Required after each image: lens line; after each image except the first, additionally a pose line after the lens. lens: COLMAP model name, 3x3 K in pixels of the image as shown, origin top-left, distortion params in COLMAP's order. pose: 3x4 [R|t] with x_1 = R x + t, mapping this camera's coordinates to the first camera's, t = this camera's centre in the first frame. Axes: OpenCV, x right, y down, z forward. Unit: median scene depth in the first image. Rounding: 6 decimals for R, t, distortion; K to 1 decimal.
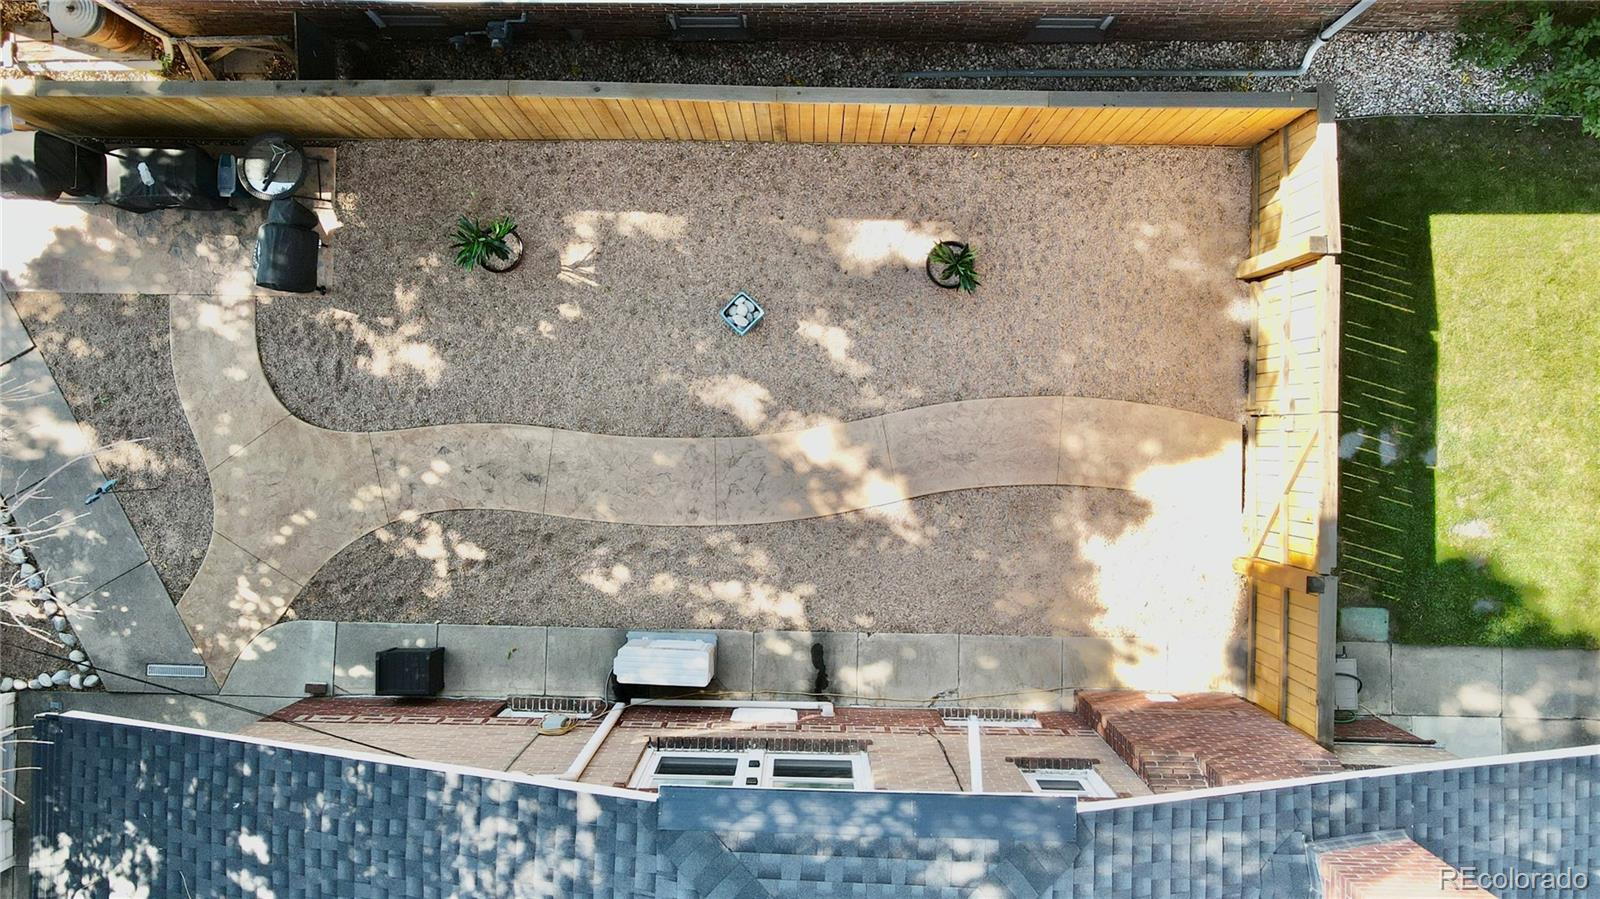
lens RADIAL K [[1156.4, 0, 769.4], [0, 1156.4, 446.3], [0, 0, 1]] dist [-0.002858, -0.002867]
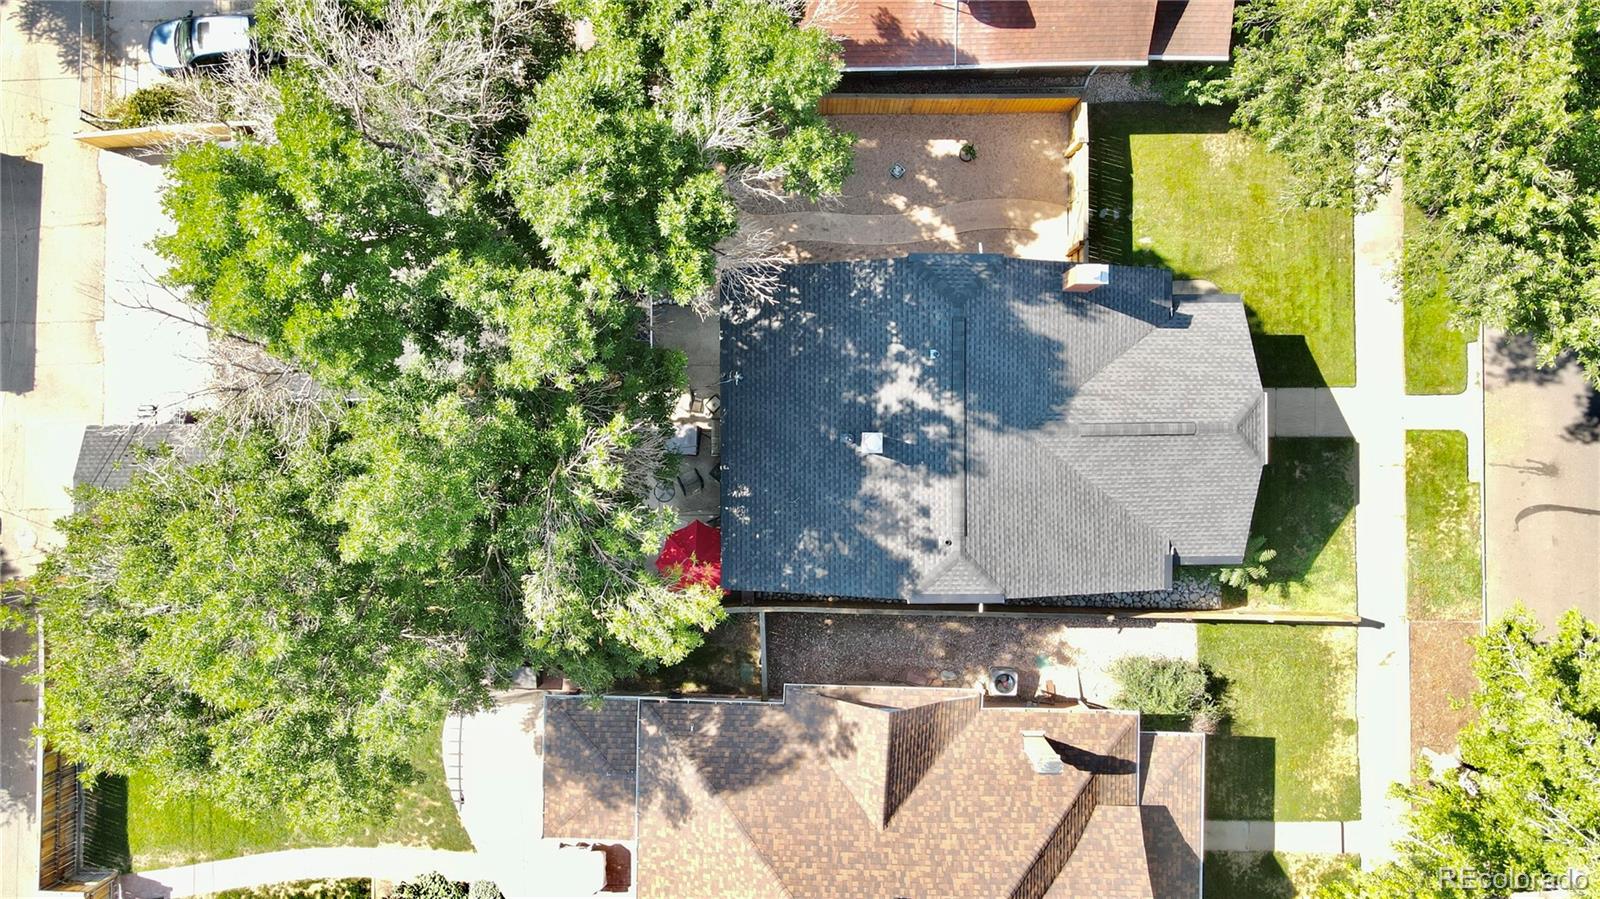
lens RADIAL K [[1098.4, 0, 826.3], [0, 1098.4, 438.1], [0, 0, 1]] dist [0.002705, 0.001888]
pose [[0.999085, -0.021740, 0.036837, -0.323601], [0.021755, 0.999763, -0.000014, 0.560073], [-0.036827, 0.000815, 0.999321, -1.785330]]
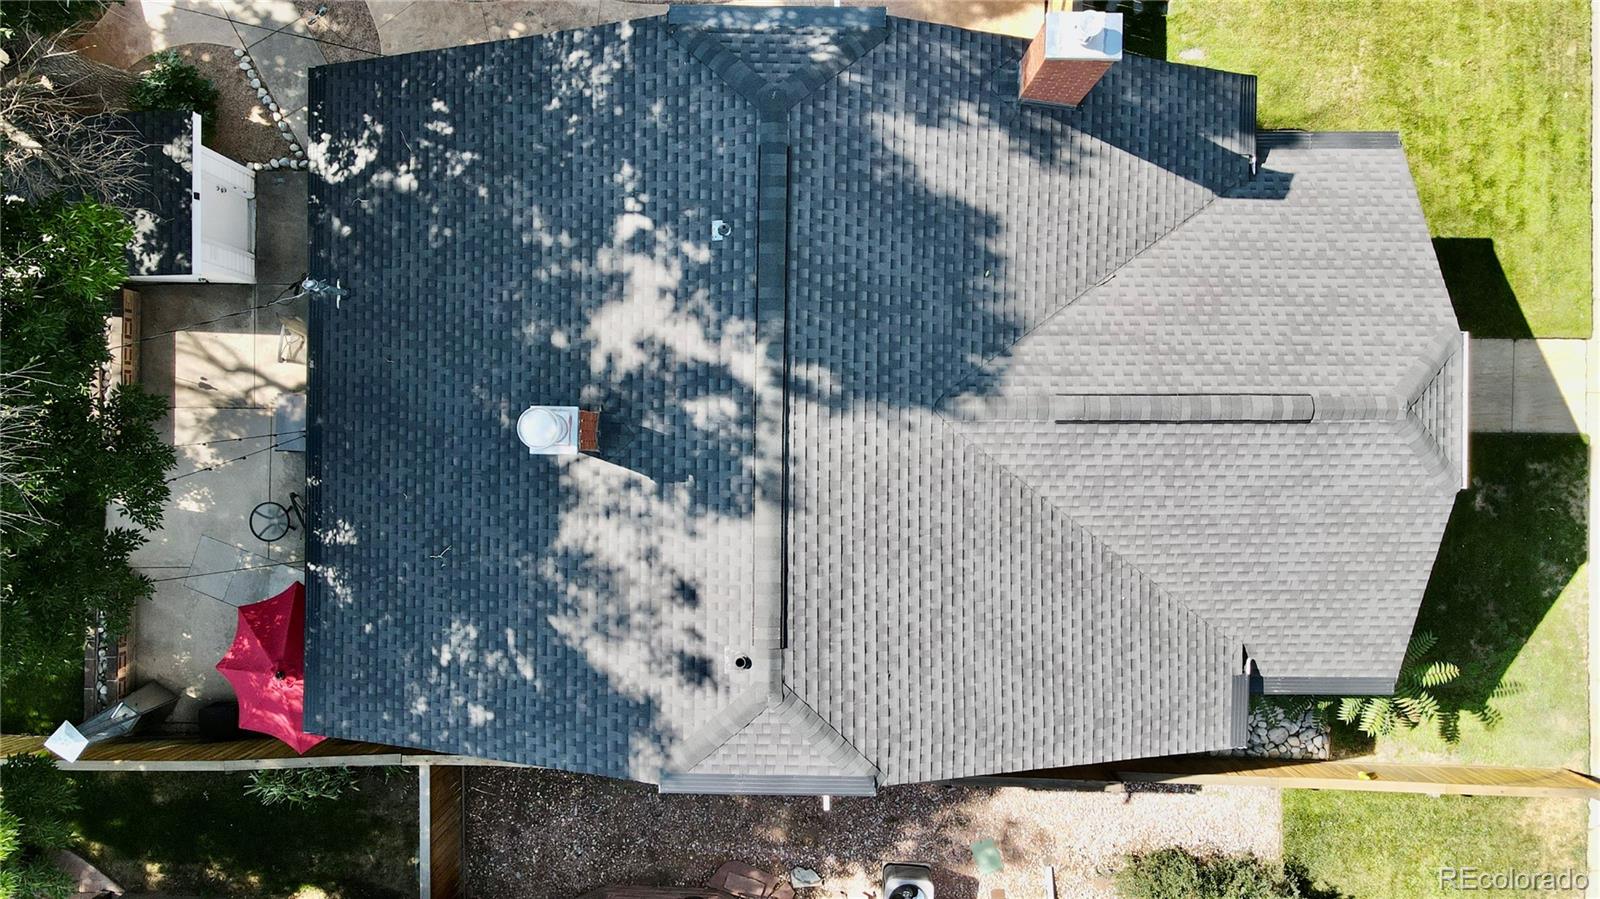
lens RADIAL K [[1106.1, 0, 800.0], [0, 1106.1, 449.5], [0, 0, 1]] dist [-0.005770, -0.007140]
pose [[0.999911, -0.012128, 0.005599, 0.065328], [0.012063, 0.999861, 0.011496, 0.578412], [-0.005738, -0.011427, 0.999918, -0.489851]]
